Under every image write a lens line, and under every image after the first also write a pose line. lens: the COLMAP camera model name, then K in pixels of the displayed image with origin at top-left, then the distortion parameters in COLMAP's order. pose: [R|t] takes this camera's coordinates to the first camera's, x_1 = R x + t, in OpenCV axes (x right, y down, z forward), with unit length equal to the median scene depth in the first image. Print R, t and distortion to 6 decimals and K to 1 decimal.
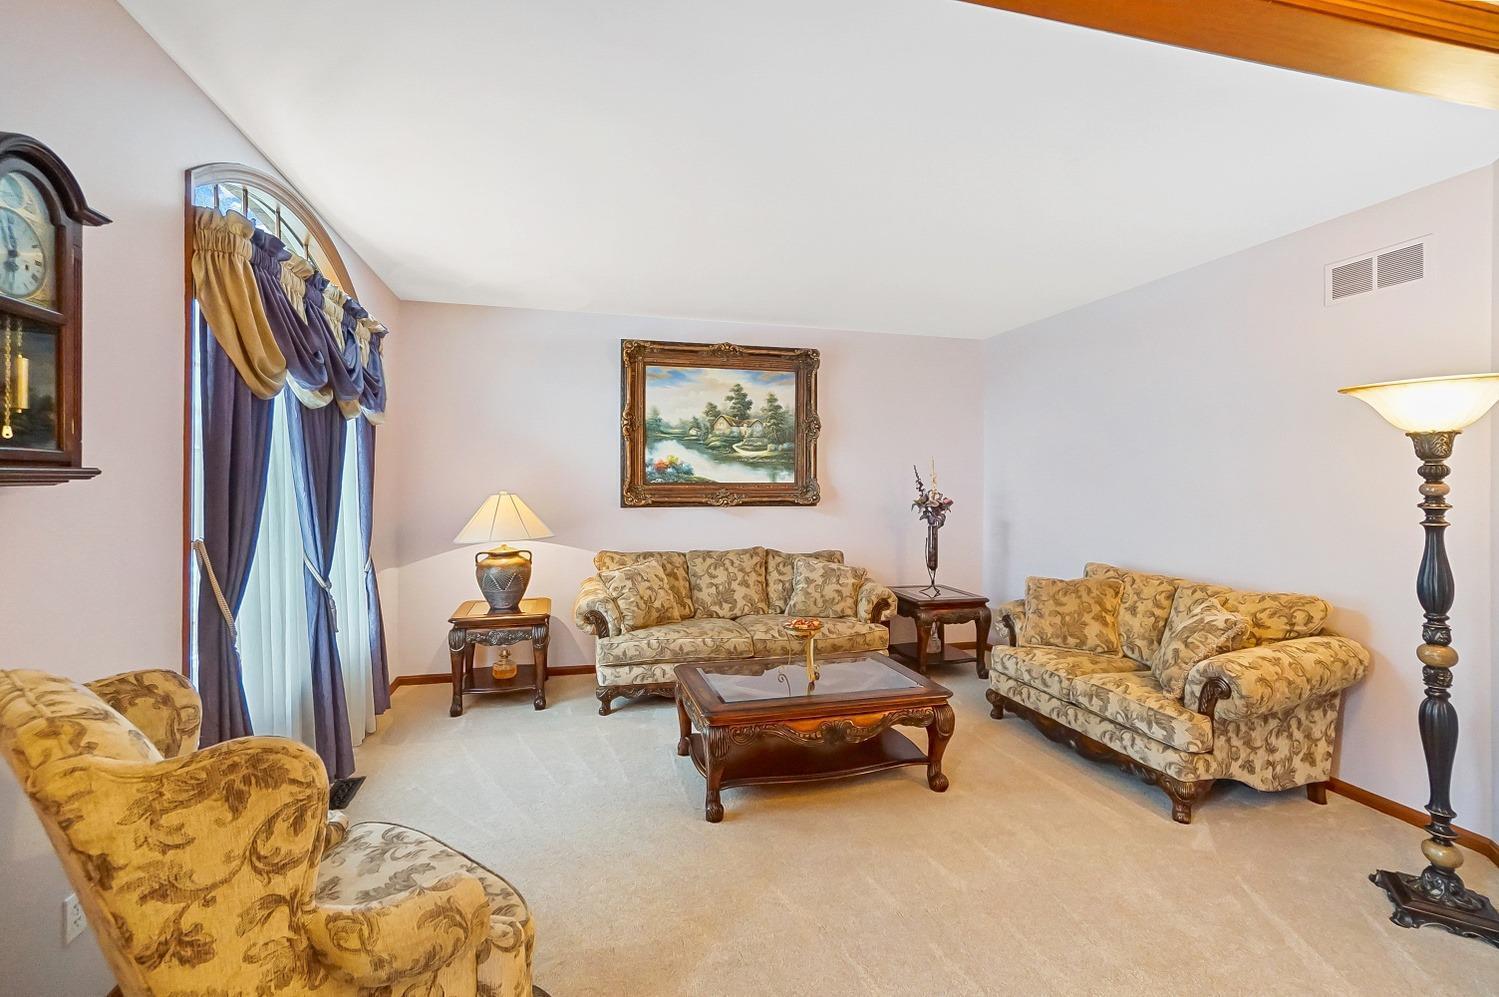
lens RADIAL K [[651.3, 0, 753.2], [0, 651.3, 477.0], [0, 0, 1]] dist [0.003231, 0.000162]
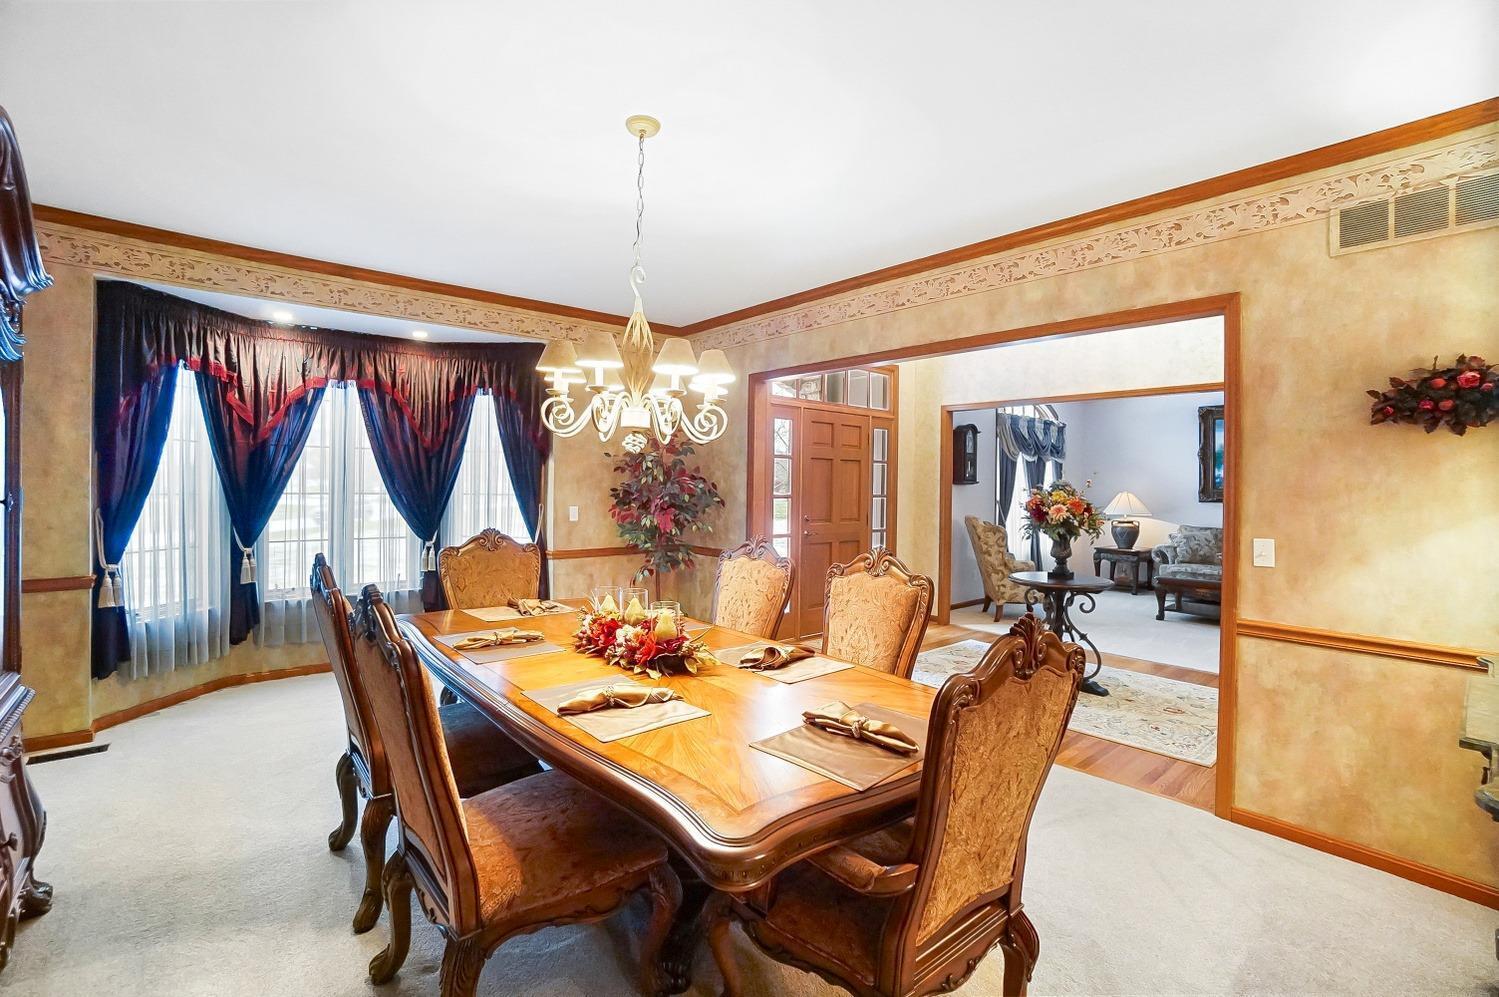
lens RADIAL K [[651.3, 0, 746.3], [0, 651.3, 488.5], [0, 0, 1]] dist [0.003231, 0.000162]
pose [[0.431594, 0.017372, -0.901901, 1.018077], [-0.007044, 0.999849, 0.015887, -0.010543], [0.902040, -0.000504, 0.431651, -1.029964]]
